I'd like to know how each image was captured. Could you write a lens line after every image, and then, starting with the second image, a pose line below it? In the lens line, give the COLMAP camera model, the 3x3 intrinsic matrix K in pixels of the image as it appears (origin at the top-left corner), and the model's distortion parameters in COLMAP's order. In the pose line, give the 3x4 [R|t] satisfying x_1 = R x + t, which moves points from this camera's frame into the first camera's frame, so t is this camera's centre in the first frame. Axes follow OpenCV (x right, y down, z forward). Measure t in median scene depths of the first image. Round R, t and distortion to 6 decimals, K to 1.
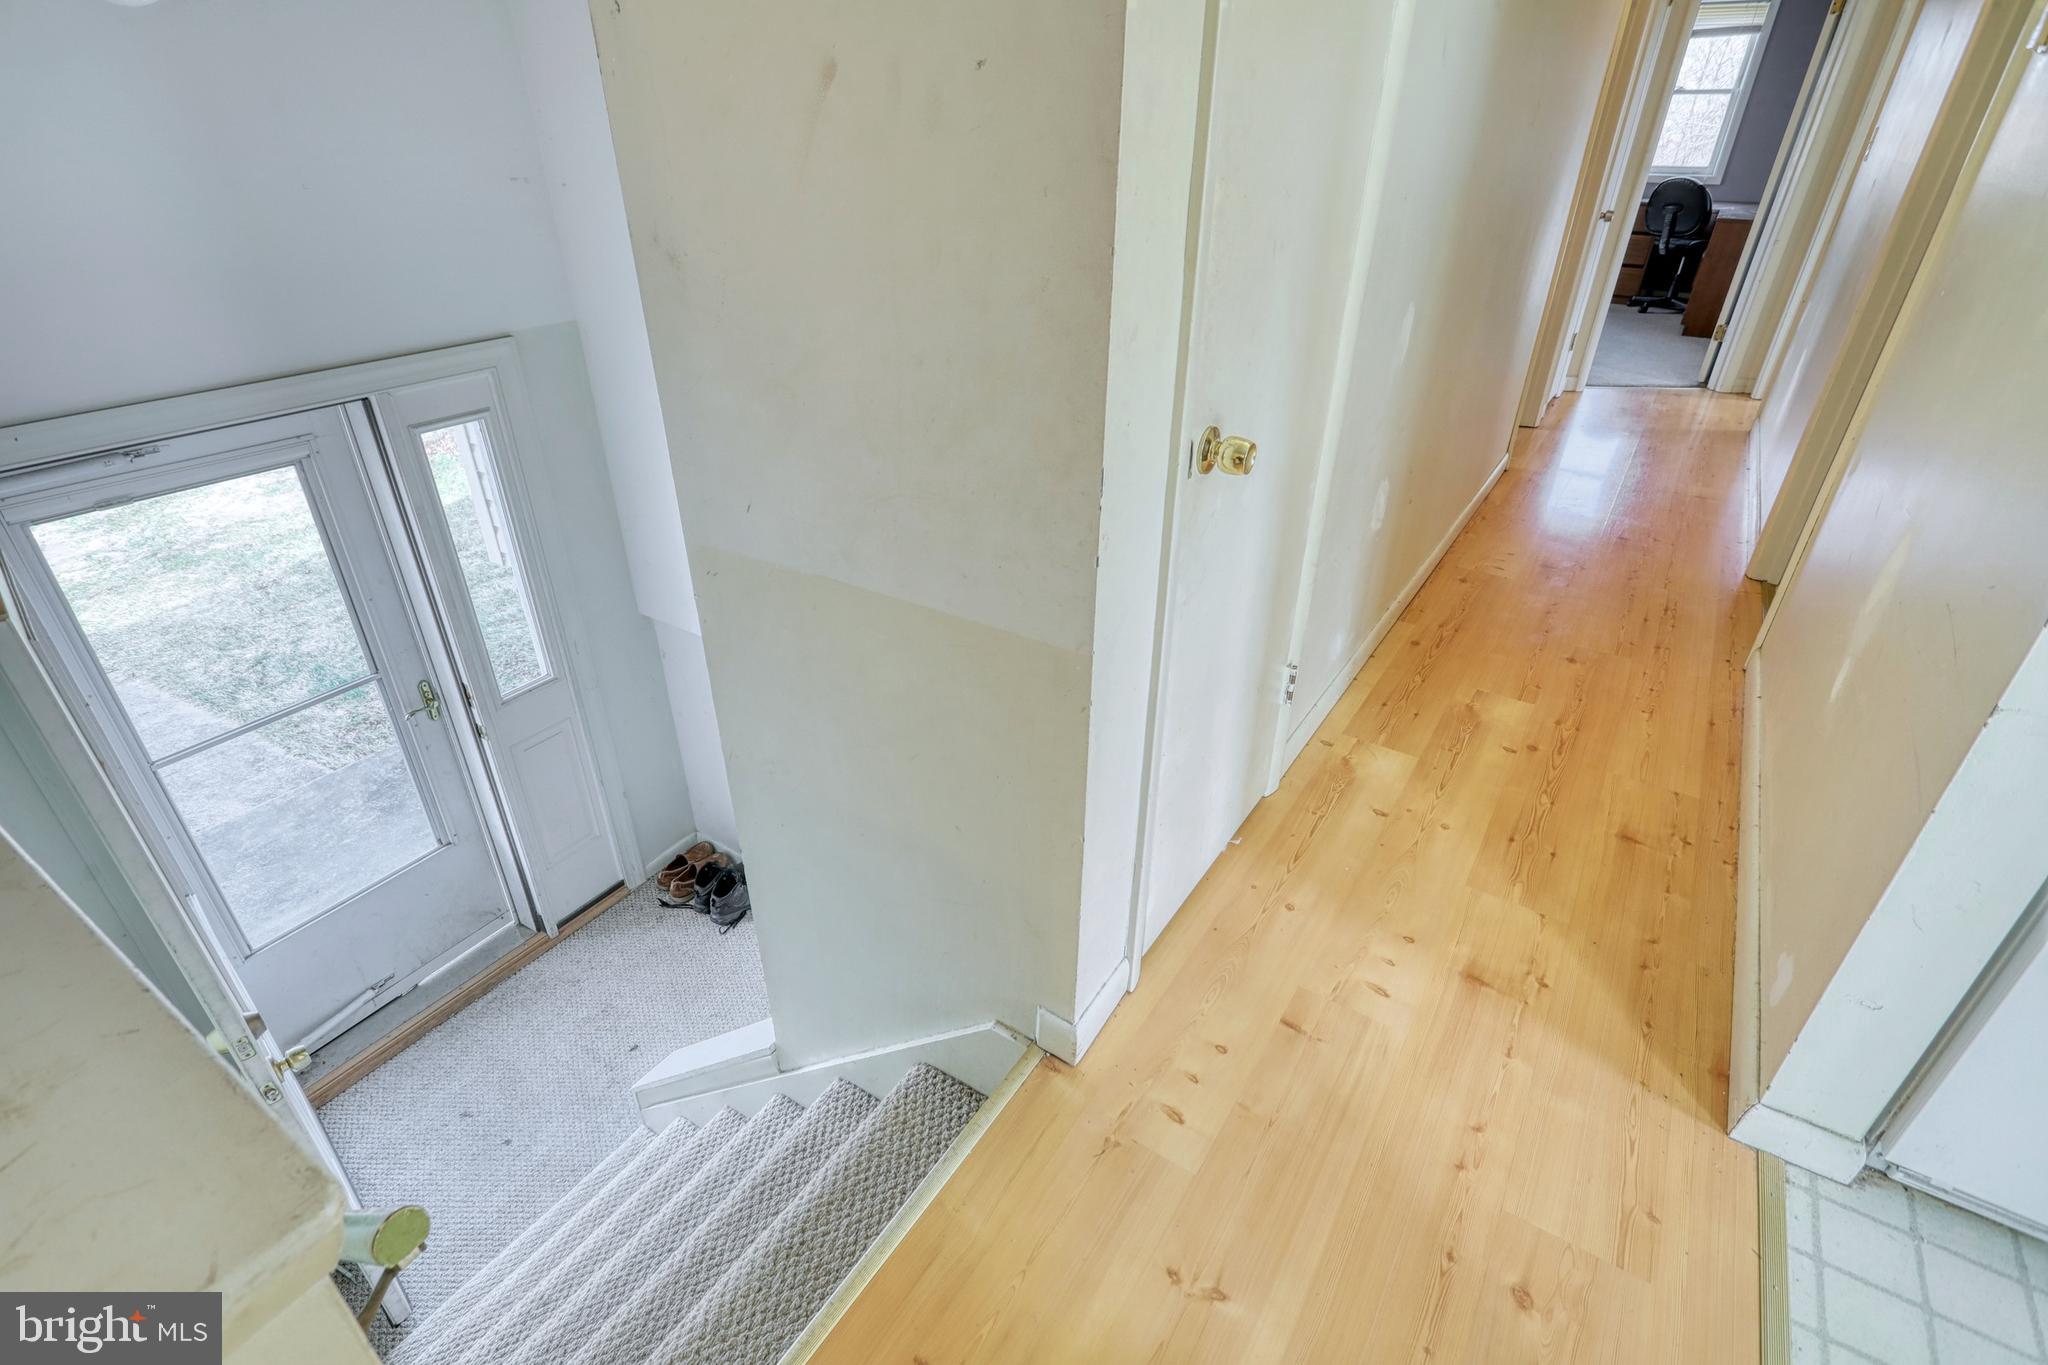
lens RADIAL K [[985.1, 0, 1015.6], [0, 985.1, 689.3], [0, 0, 1]] dist [0.001940, 0.000537]
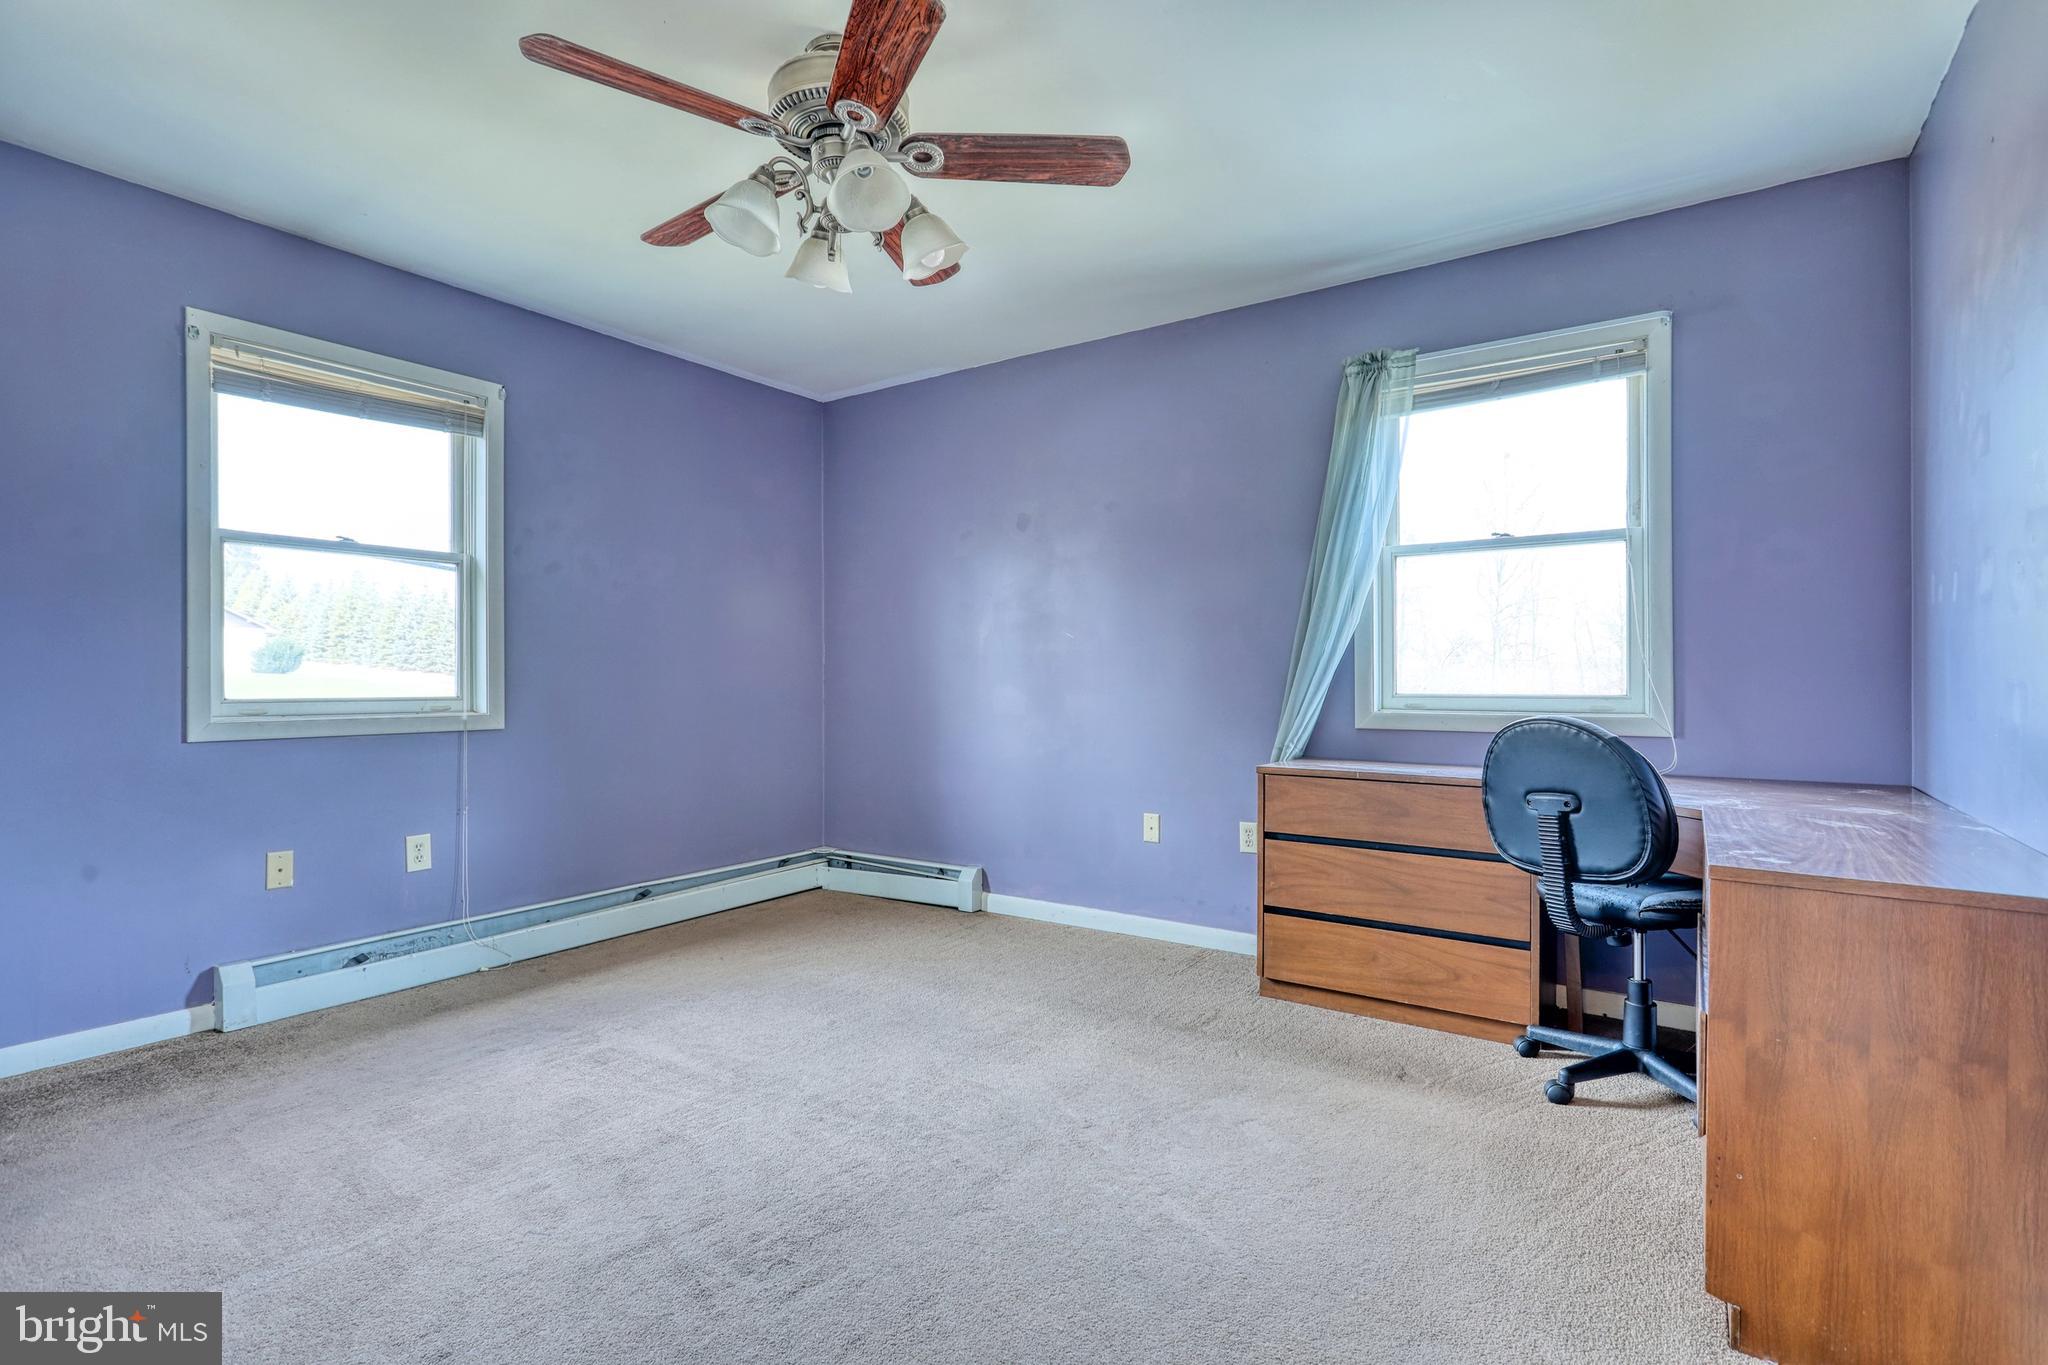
lens RADIAL K [[985.1, 0, 1015.1], [0, 985.1, 684.0], [0, 0, 1]] dist [0.001940, 0.000537]
pose [[0.999894, 0.002768, -0.014267, 0.494800], [-0.009594, 0.863107, -0.504931, -0.355390], [0.010916, 0.505014, 0.863042, 0.699304]]
